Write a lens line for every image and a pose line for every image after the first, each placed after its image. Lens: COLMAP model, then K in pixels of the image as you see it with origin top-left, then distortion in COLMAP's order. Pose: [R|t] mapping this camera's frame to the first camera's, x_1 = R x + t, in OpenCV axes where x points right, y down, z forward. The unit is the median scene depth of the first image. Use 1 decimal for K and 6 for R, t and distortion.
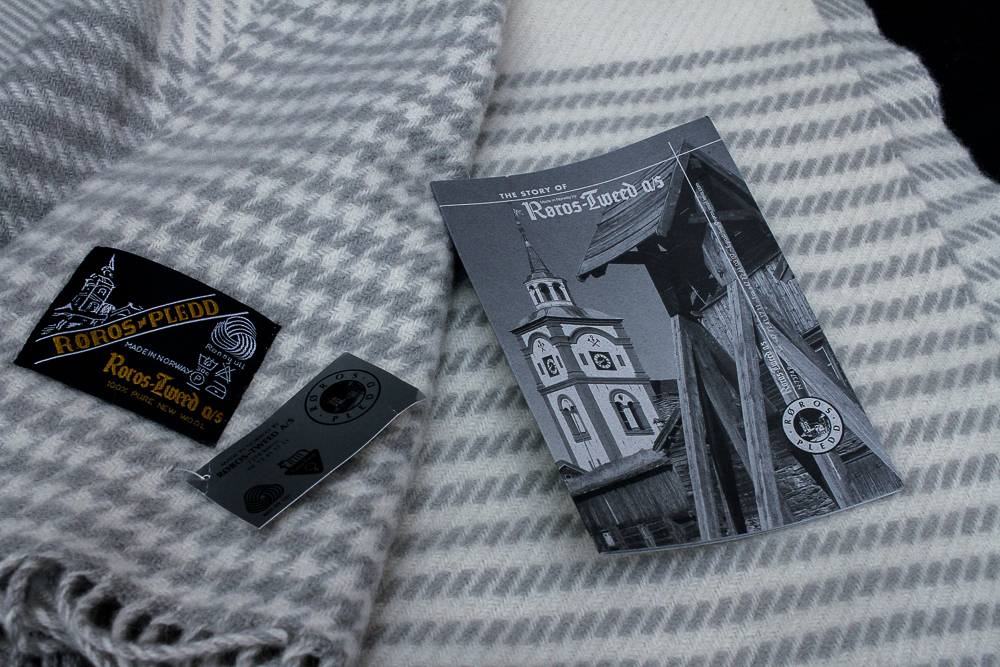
lens RADIAL K [[1162.0, 0, 494.8], [0, 1162.0, 362.8], [0, 0, 1]] dist [-0.119279, 0.183694]
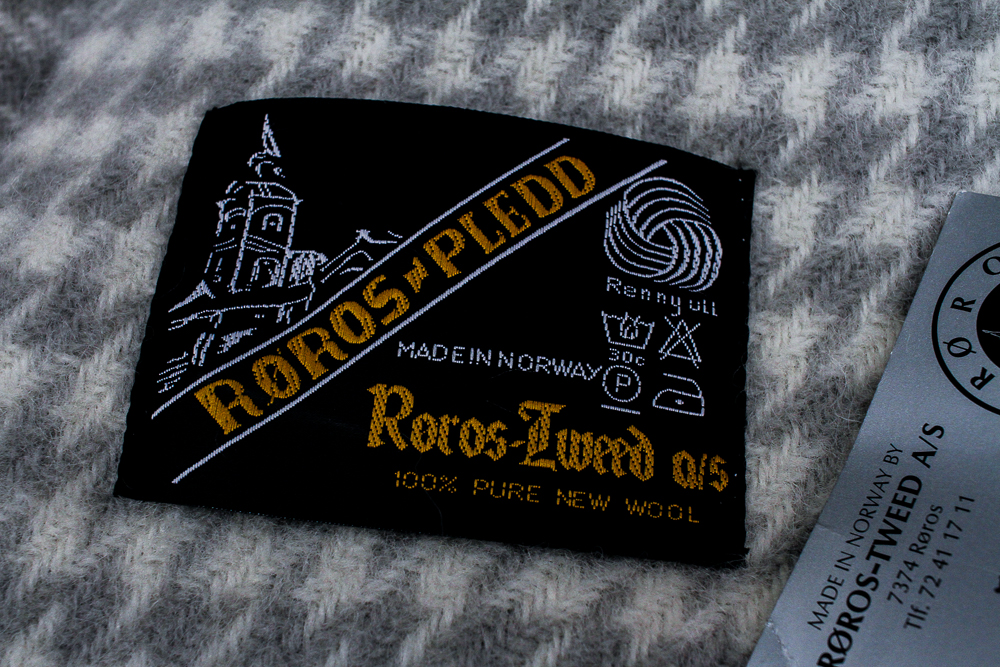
lens RADIAL K [[1162.0, 0, 494.8], [0, 1162.0, 362.8], [0, 0, 1]] dist [-0.119279, 0.183694]
pose [[0.957370, -0.279715, -0.072129, -0.265379], [0.288004, 0.943544, 0.163643, -0.060656], [0.022284, -0.177441, 0.983879, 0.647029]]
